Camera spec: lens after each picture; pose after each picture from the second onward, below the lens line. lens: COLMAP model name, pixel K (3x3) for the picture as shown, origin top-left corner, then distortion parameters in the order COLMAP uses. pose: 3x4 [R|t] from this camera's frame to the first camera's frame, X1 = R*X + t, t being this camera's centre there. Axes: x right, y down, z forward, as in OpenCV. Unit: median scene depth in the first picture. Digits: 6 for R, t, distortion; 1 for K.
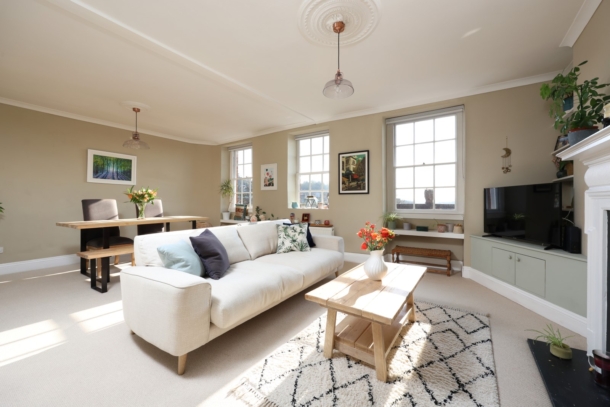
lens RADIAL K [[246.6, 0, 304.3], [0, 246.6, 205.5], [0, 0, 1]] dist [0.001919, 0.000096]
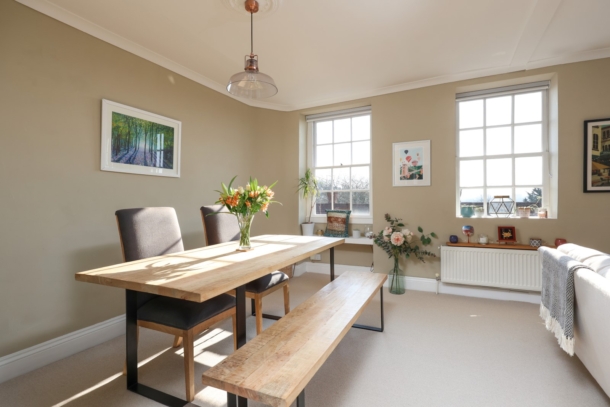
lens RADIAL K [[293.7, 0, 305.0], [0, 293.7, 203.5], [0, 0, 1]] dist [-0.002511, -0.000262]
pose [[0.991738, -0.011341, 0.127774, -0.598056], [0.012251, 0.999905, -0.006340, -0.024712], [-0.127690, 0.007853, 0.991783, 0.424657]]
